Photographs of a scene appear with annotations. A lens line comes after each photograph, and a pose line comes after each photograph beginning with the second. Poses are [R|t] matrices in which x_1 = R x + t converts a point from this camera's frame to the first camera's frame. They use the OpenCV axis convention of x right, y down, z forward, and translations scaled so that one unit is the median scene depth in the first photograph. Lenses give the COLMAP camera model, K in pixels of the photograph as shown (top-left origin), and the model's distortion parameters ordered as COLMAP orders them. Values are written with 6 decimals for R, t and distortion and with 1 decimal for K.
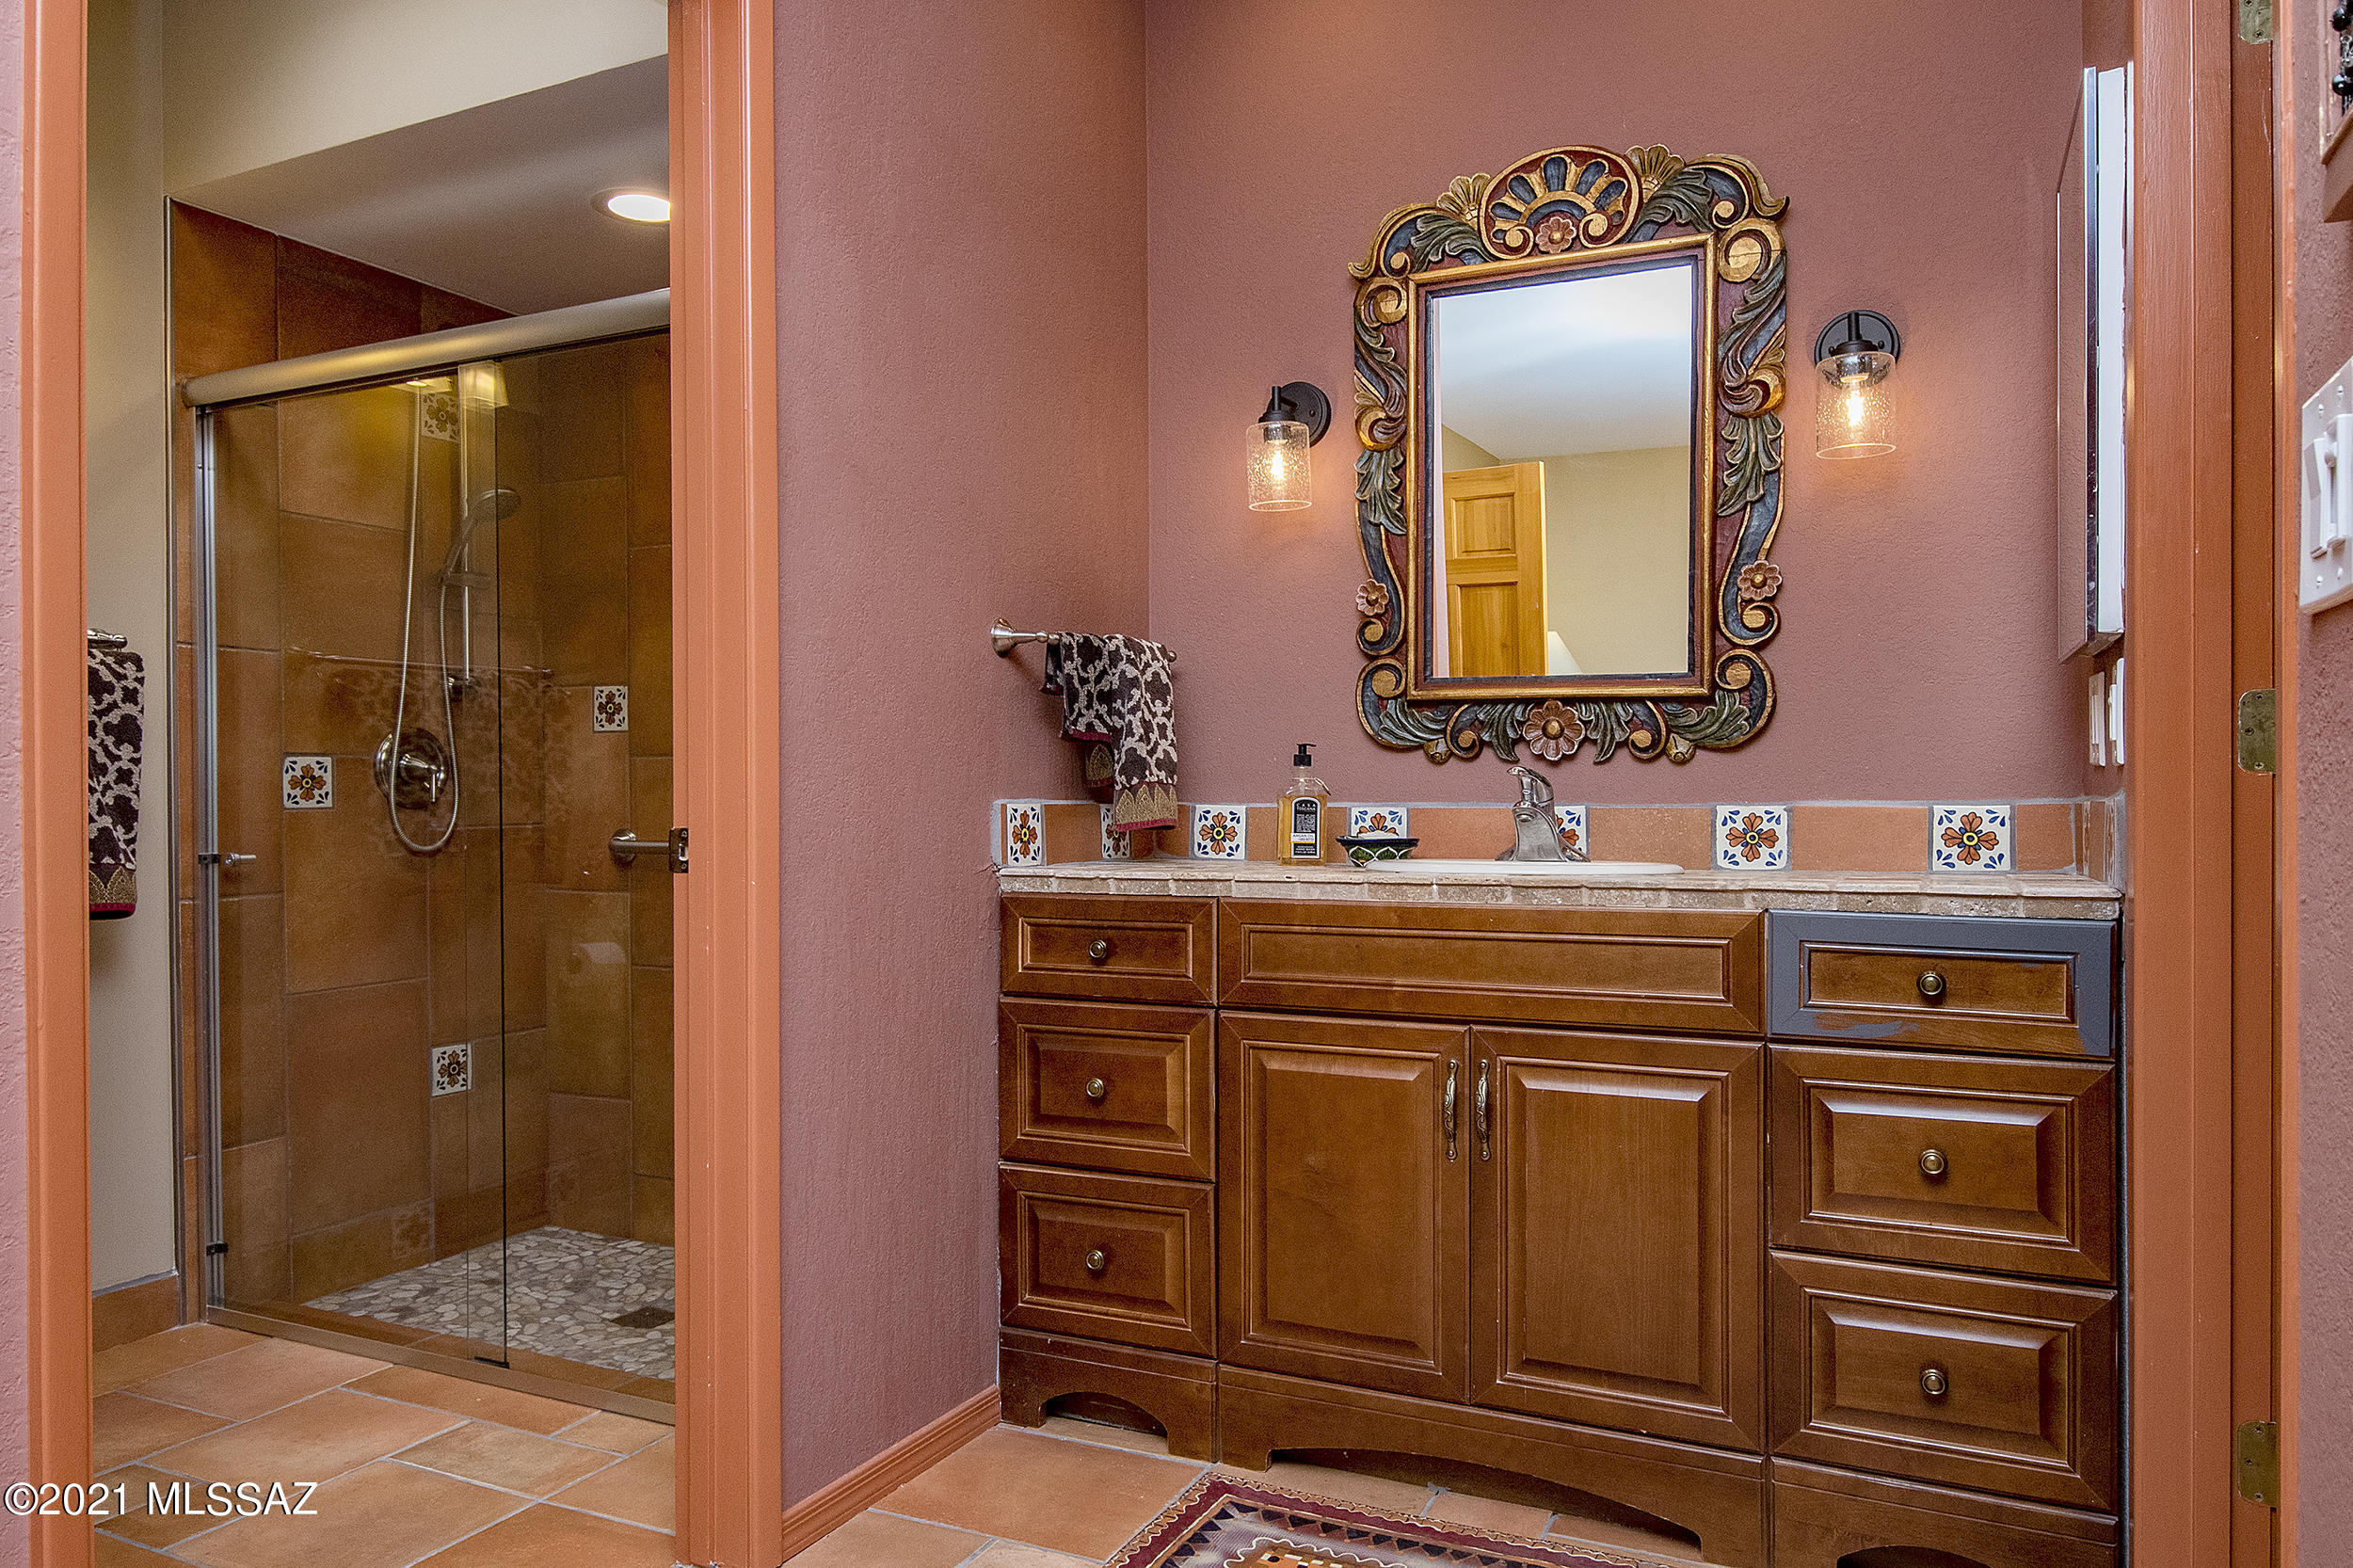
lens RADIAL K [[1481.2, 0, 1197.3], [0, 1481.2, 809.6], [0, 0, 1]] dist [0.006950, -0.009752]
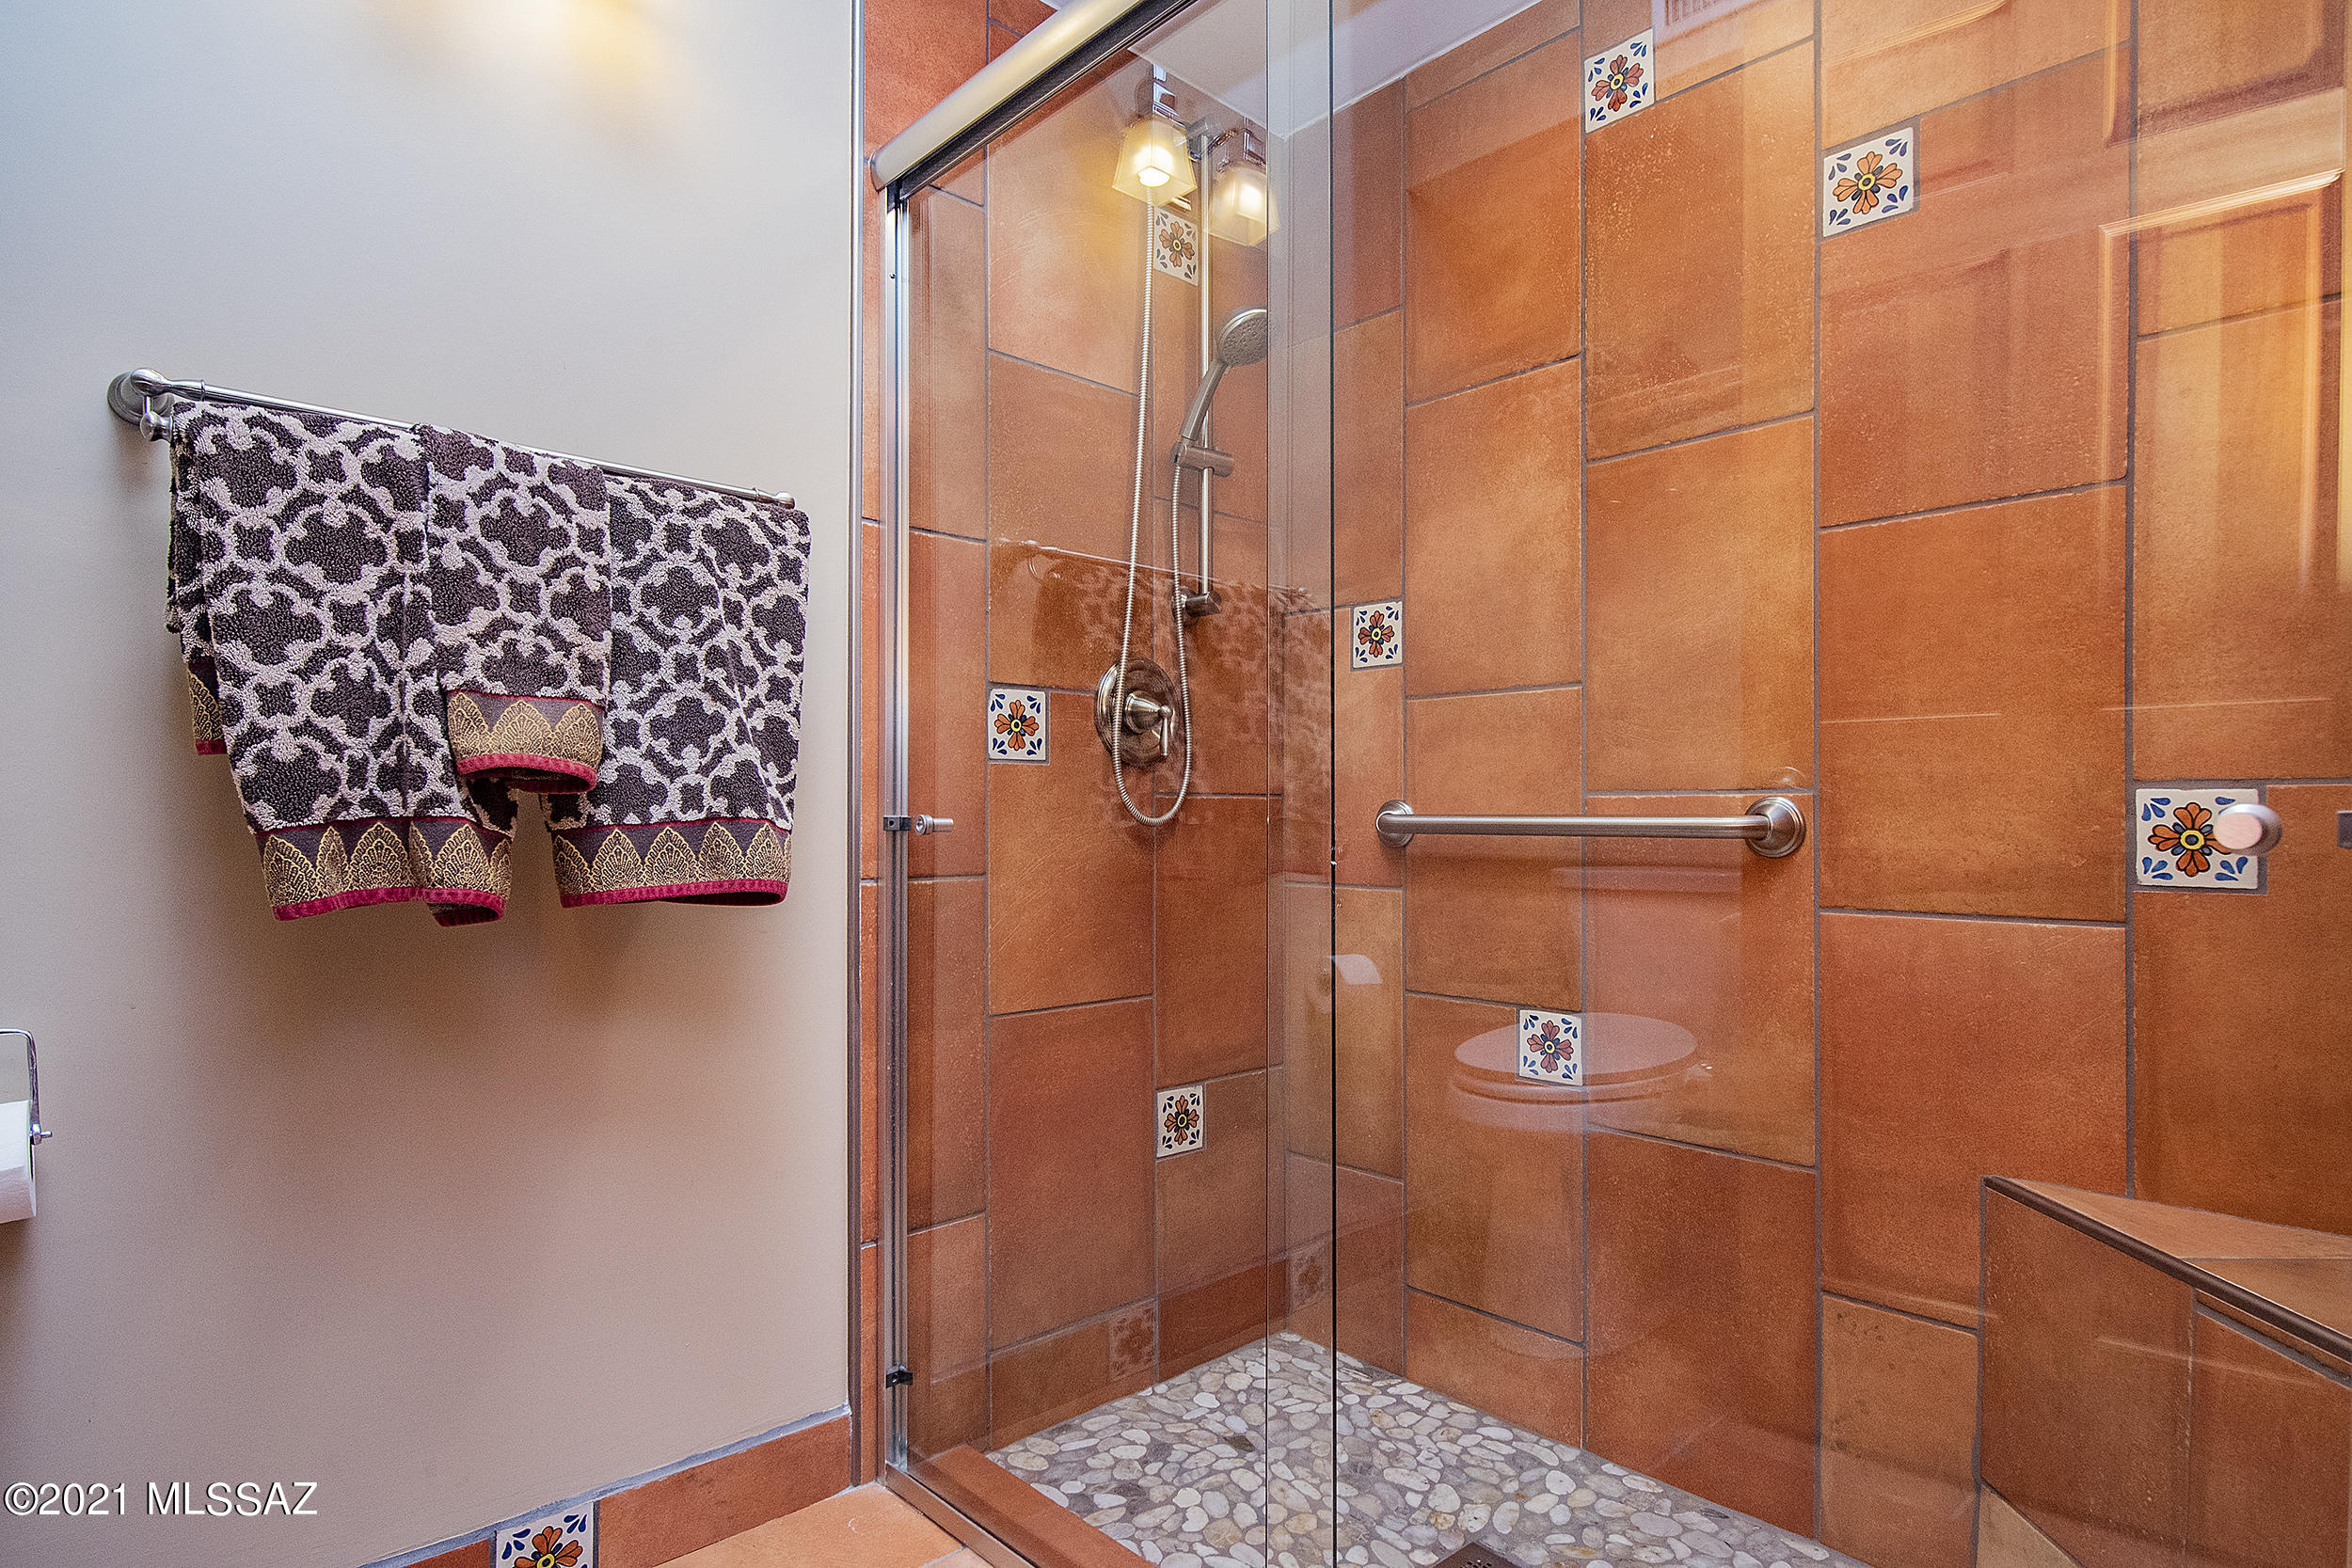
lens RADIAL K [[1255.7, 0, 1177.9], [0, 1255.7, 791.8], [0, 0, 1]] dist [0.003339, -0.012890]
pose [[0.918720, -0.006523, -0.394855, -0.302086], [-0.006171, 0.999504, -0.030871, 0.035227], [0.394861, 0.030798, 0.918225, 0.495552]]
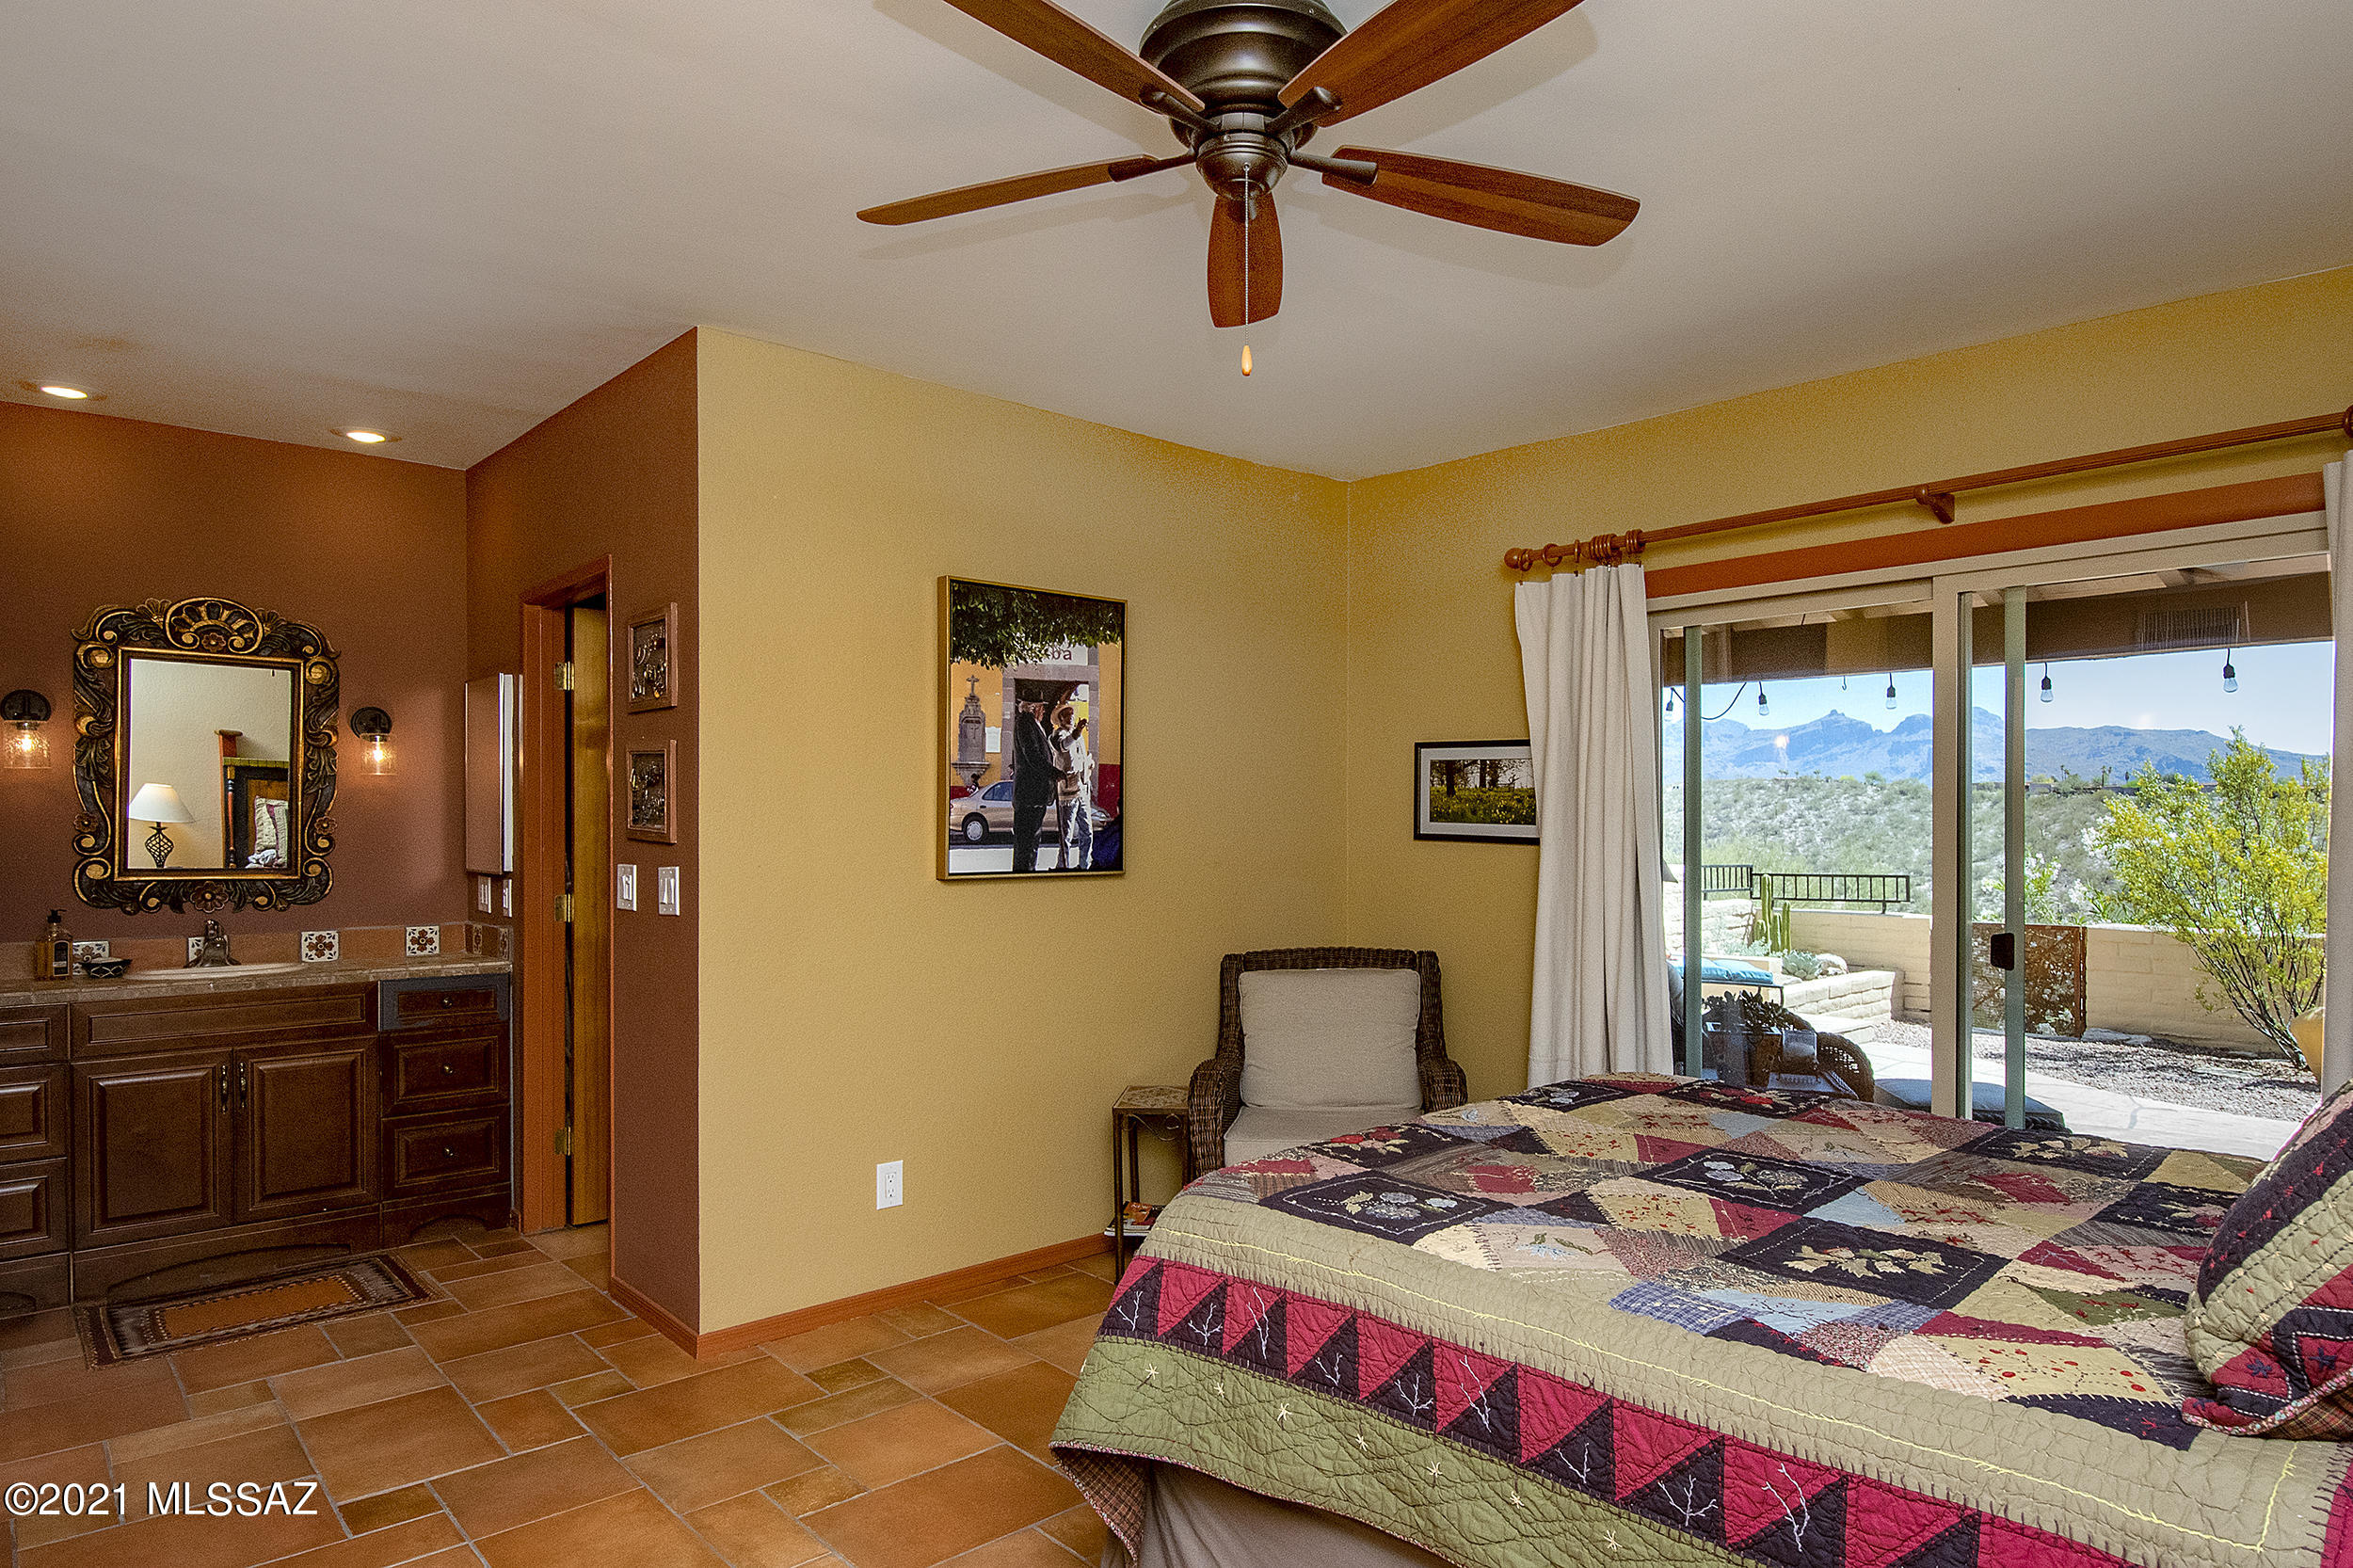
lens RADIAL K [[1398.0, 0, 1162.3], [0, 1398.0, 803.9], [0, 0, 1]] dist [0.000675, 0.000149]
pose [[0.419061, 0.014915, 0.907836, -0.800832], [0.007137, 0.999780, -0.019720, -0.116288], [-0.907930, 0.014743, 0.418862, -0.798106]]
